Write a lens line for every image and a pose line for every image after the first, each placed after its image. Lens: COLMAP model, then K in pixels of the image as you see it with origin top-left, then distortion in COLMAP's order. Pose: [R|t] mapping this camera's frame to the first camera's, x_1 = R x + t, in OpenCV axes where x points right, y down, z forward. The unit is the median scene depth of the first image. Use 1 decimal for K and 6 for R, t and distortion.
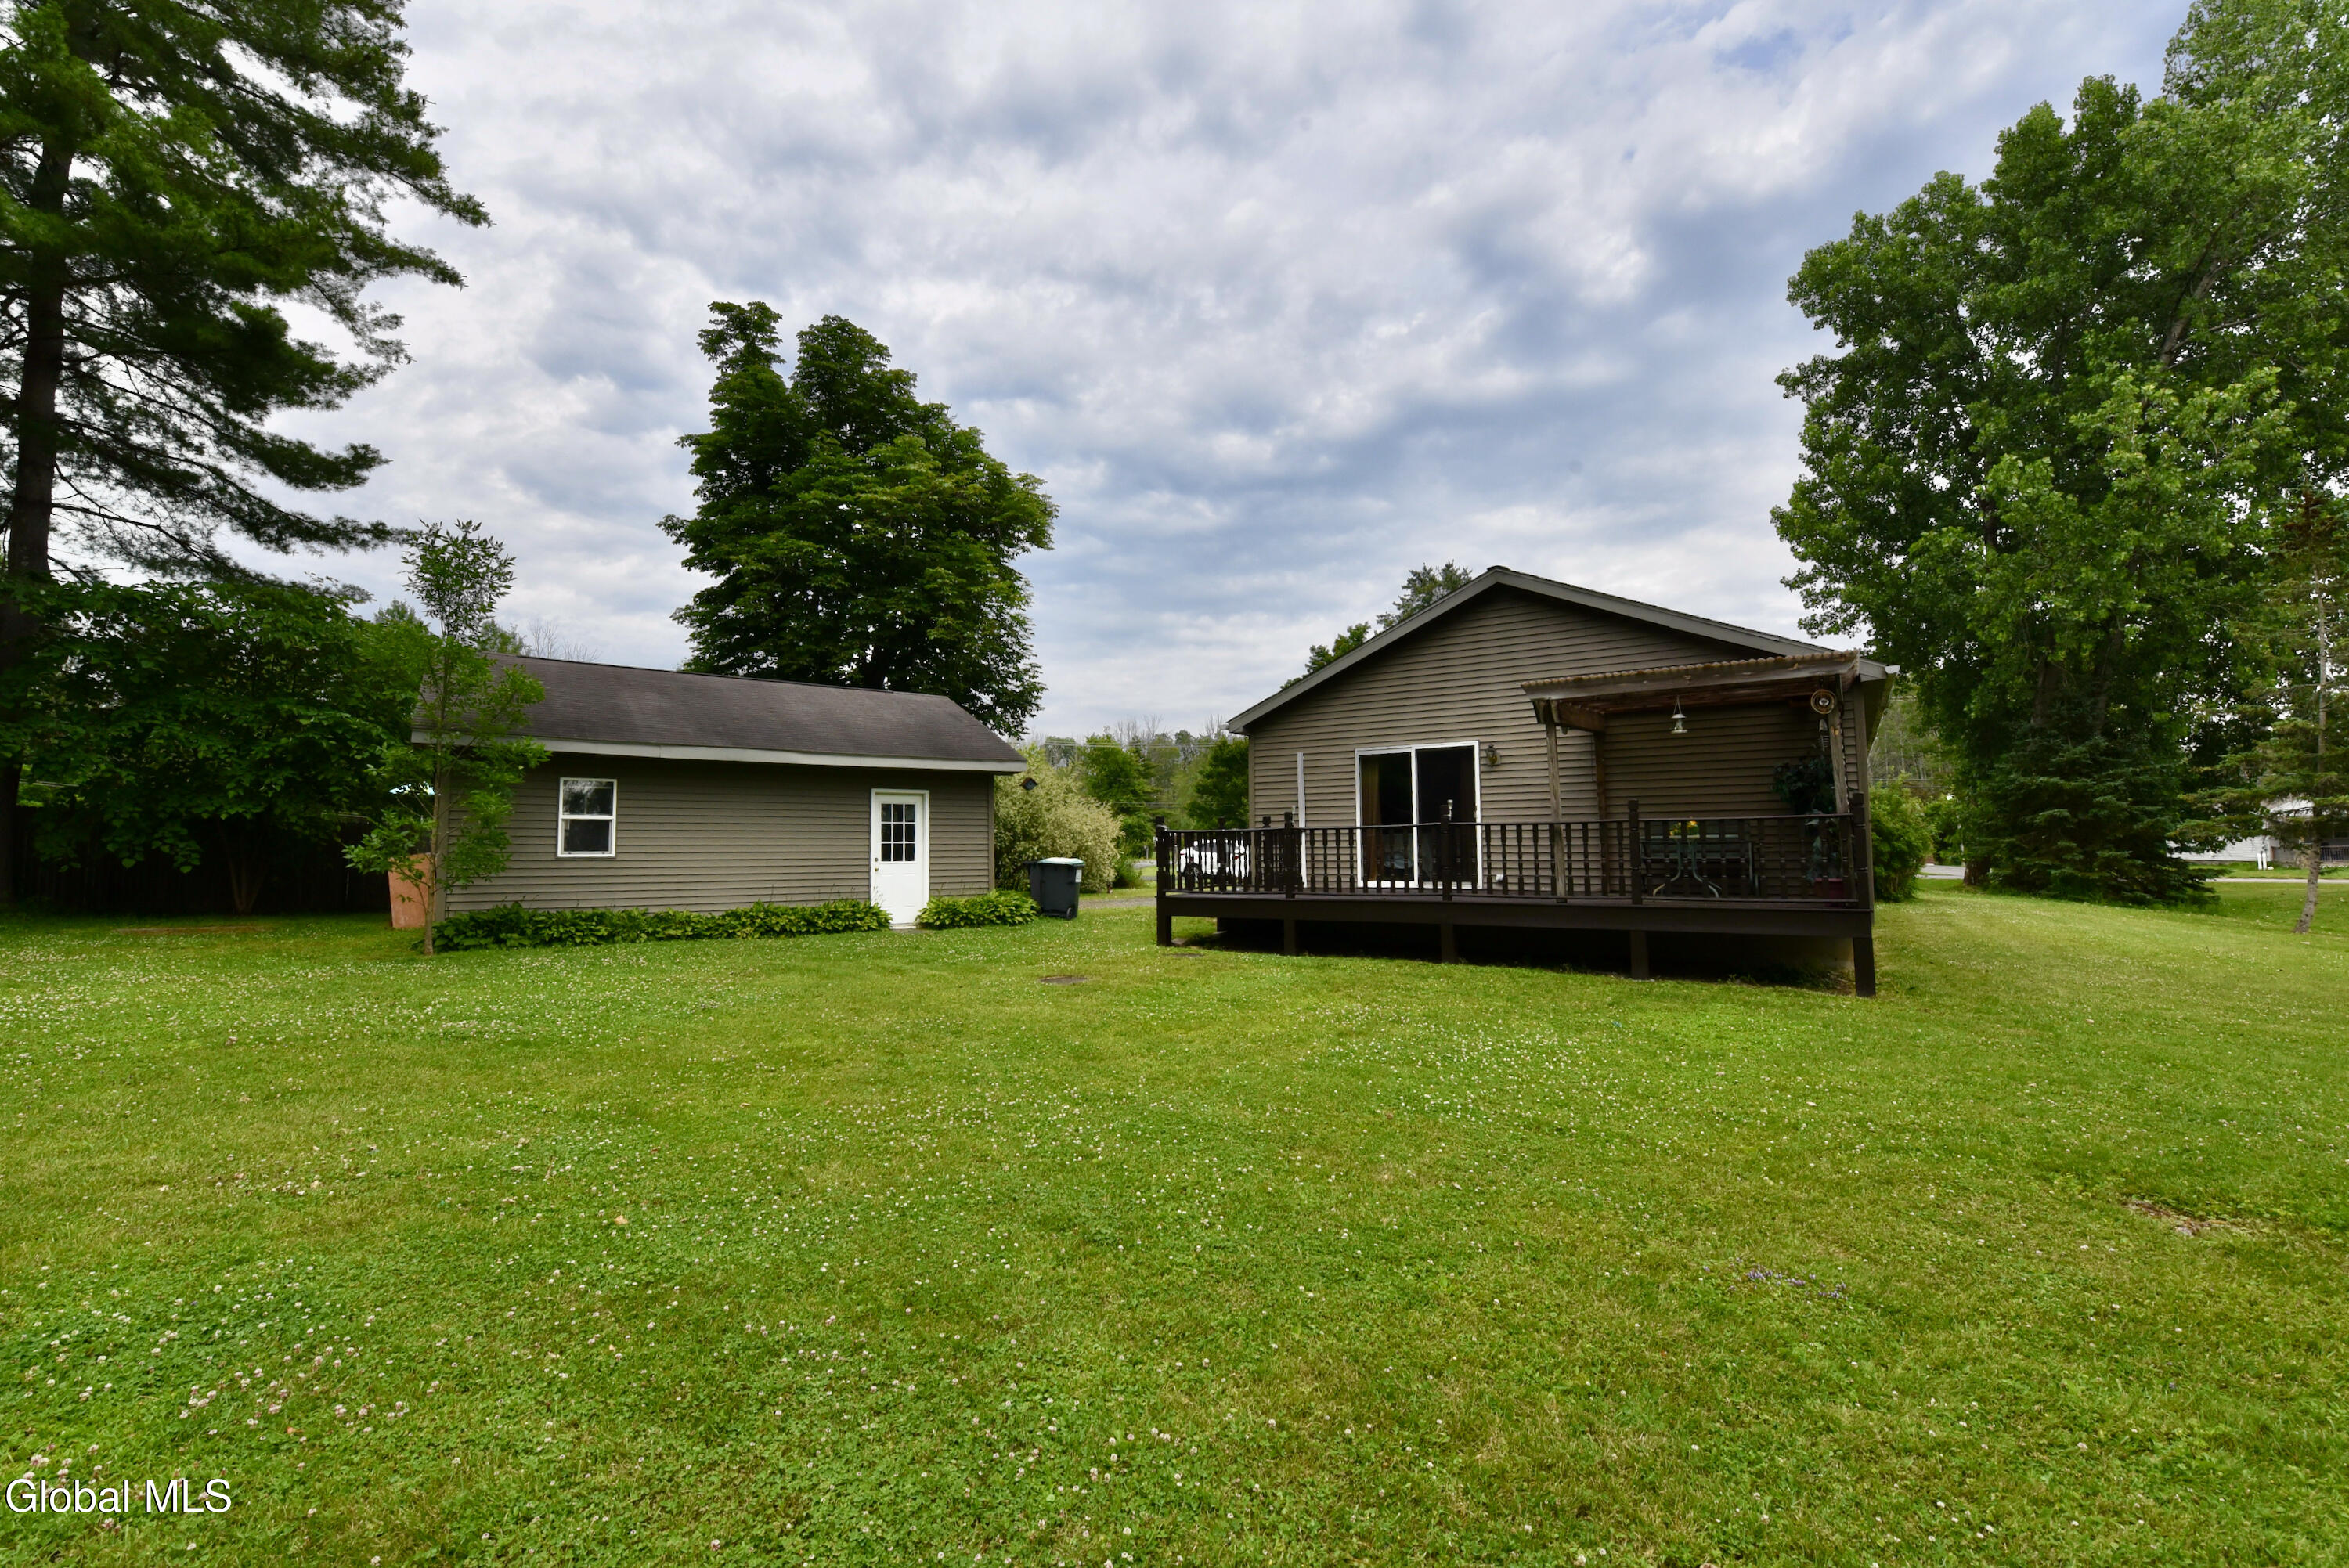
lens RADIAL K [[954.8, 0, 1172.3], [0, 954.8, 791.9], [0, 0, 1]] dist [-0.018948, -0.002573]
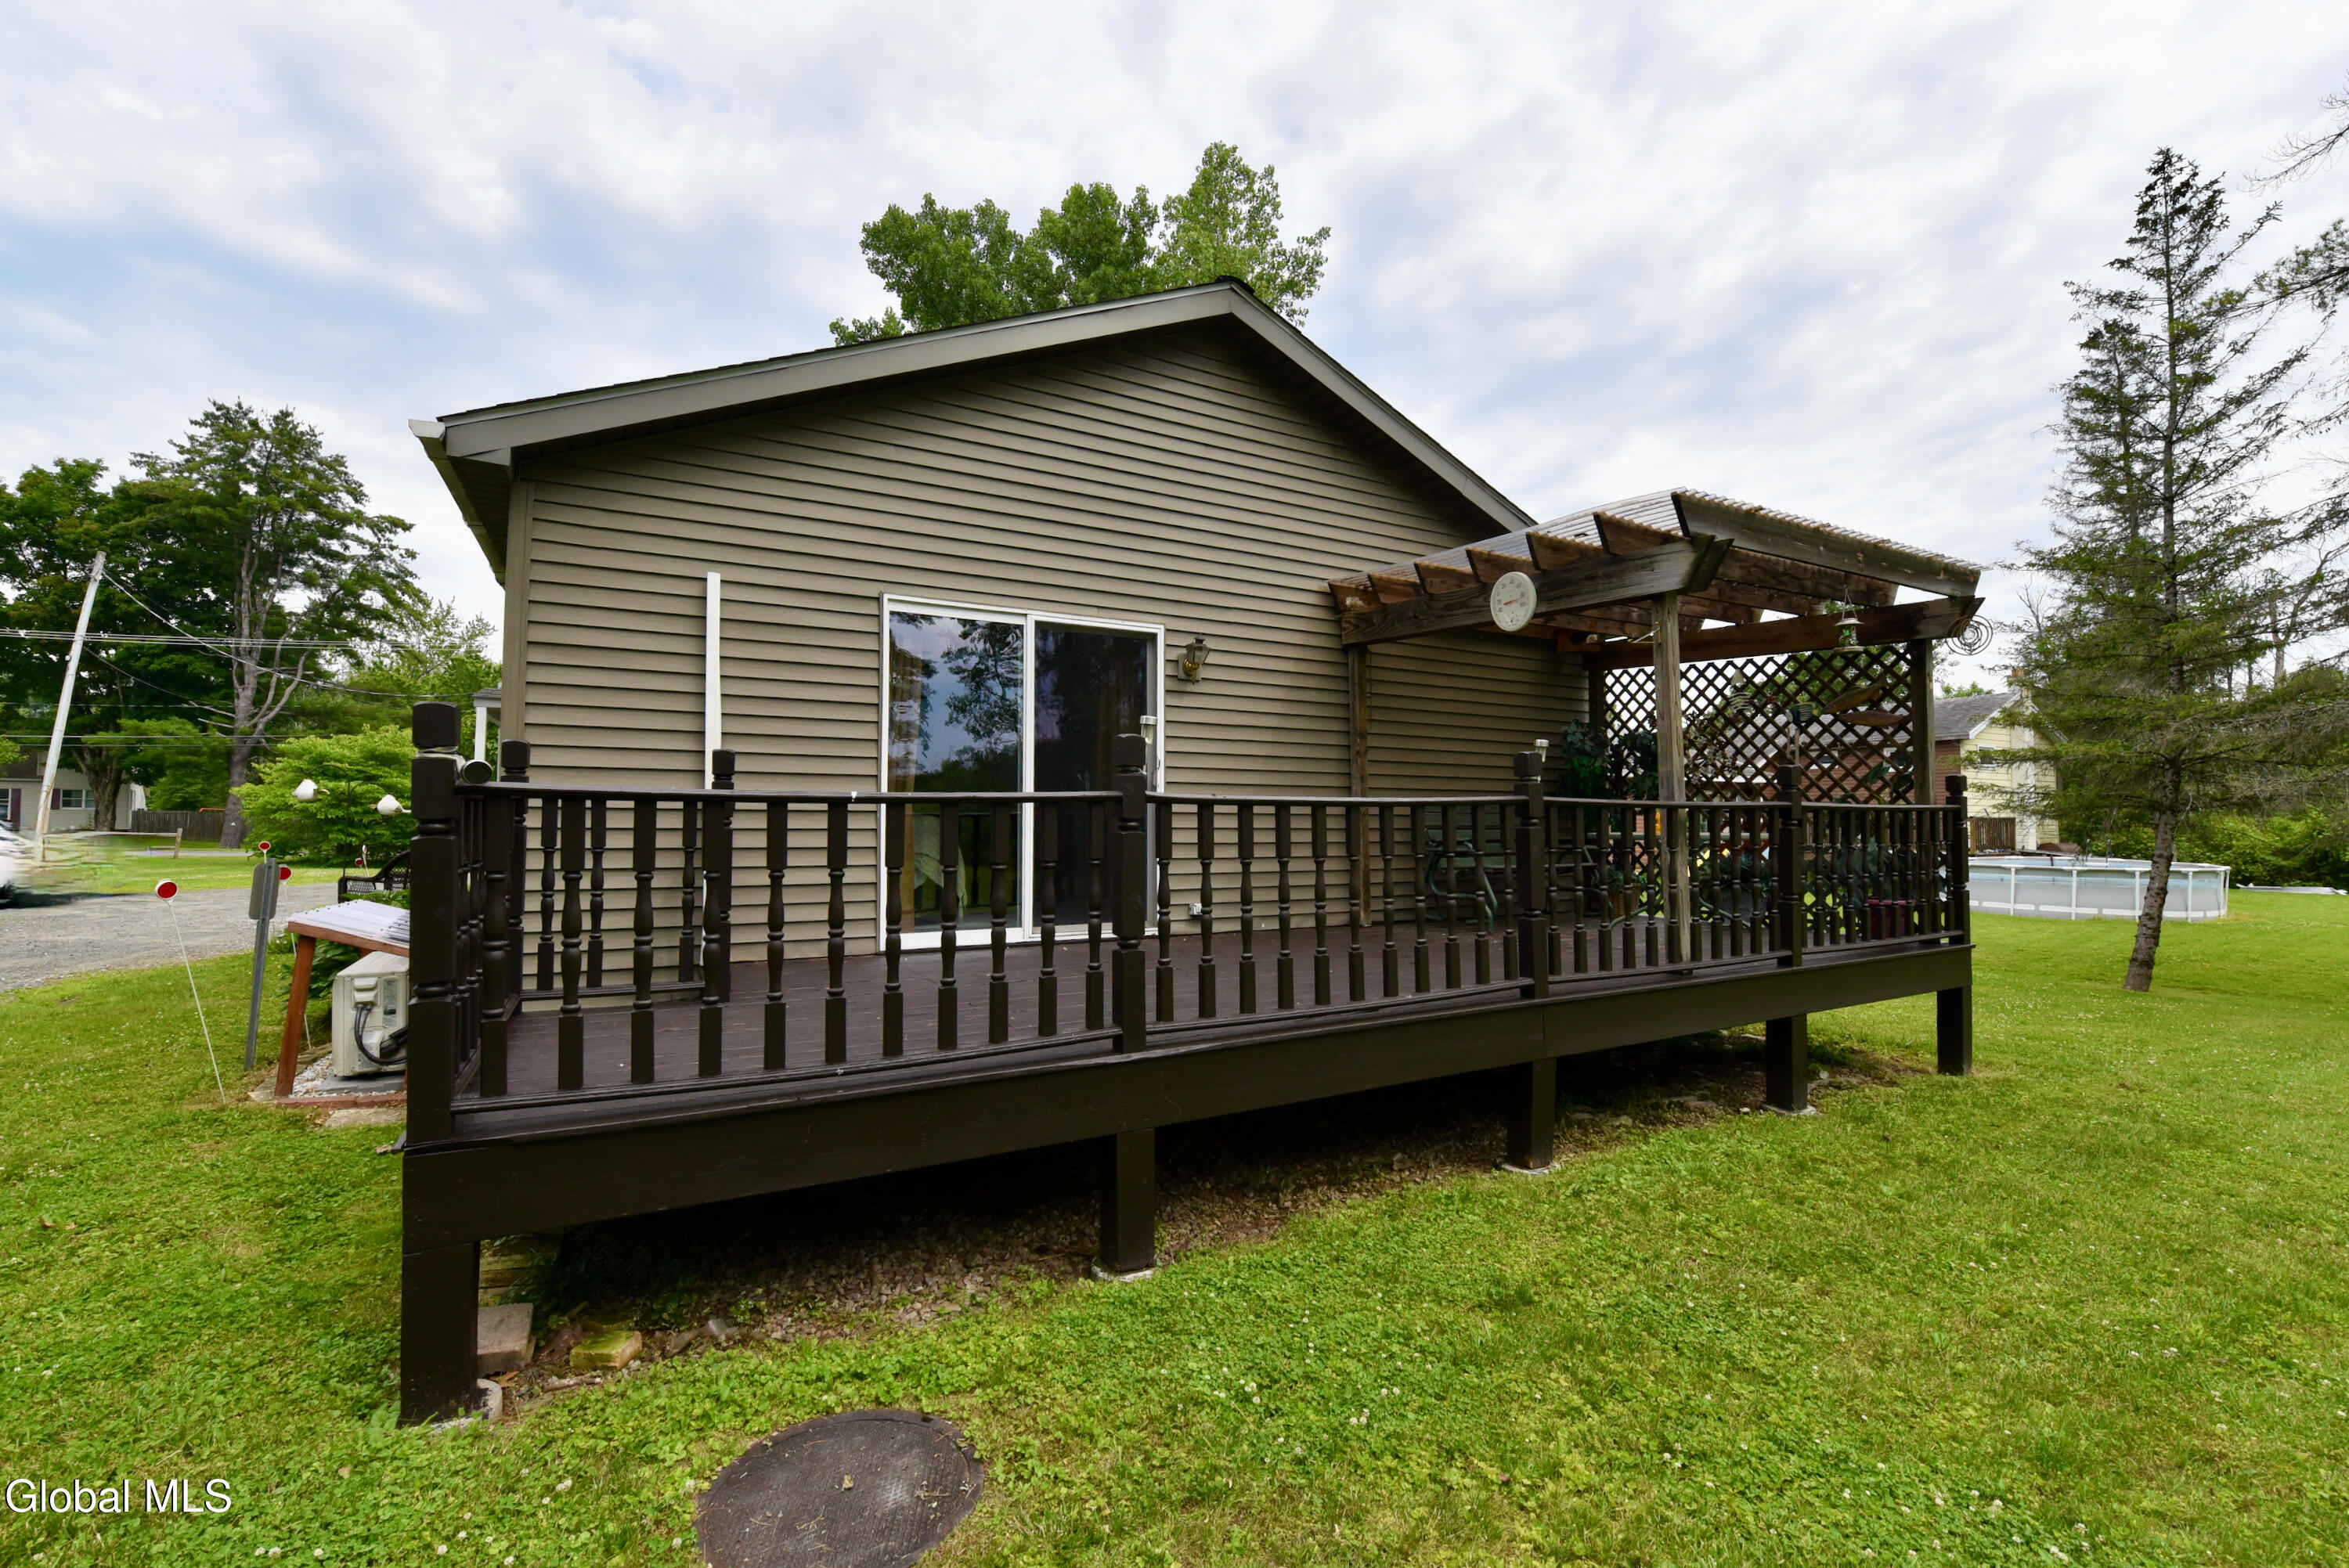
lens RADIAL K [[980.3, 0, 1158.1], [0, 980.3, 790.7], [0, 0, 1]] dist [-0.021792, 0.000163]
pose [[0.449552, 0.041179, 0.892304, -0.045077], [-0.050207, 0.998522, -0.020786, 0.016175], [-0.891842, -0.035456, 0.450956, 0.312092]]
